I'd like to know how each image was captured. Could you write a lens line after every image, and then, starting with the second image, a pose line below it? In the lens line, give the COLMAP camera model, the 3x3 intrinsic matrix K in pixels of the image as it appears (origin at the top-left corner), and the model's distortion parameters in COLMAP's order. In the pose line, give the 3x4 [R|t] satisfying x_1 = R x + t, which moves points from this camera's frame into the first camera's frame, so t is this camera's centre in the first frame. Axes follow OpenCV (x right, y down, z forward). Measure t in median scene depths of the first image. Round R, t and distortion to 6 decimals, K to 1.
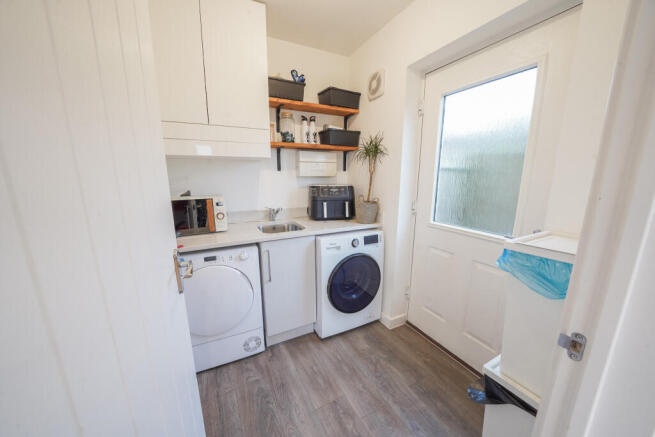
lens RADIAL K [[227.6, 0, 327.8], [0, 227.6, 220.1], [0, 0, 1]] dist [-0.002987, 0.000037]
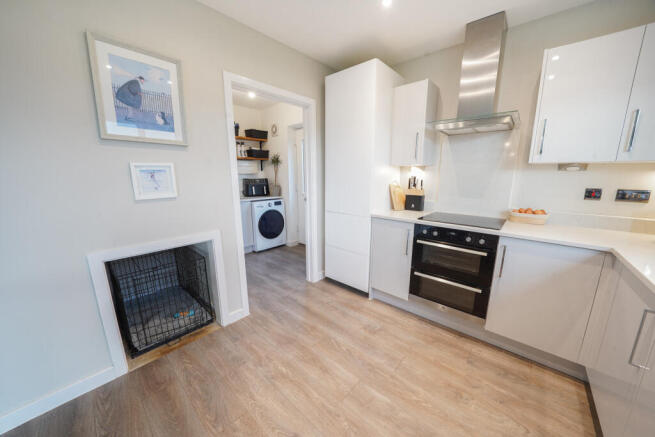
lens RADIAL K [[227.6, 0, 328.7], [0, 227.6, 216.7], [0, 0, 1]] dist [-0.002987, 0.000037]
pose [[0.932207, -0.072996, 0.354488, -0.121616], [0.075493, 0.997123, 0.006802, 0.217942], [-0.353964, 0.020420, 0.935036, -1.080627]]
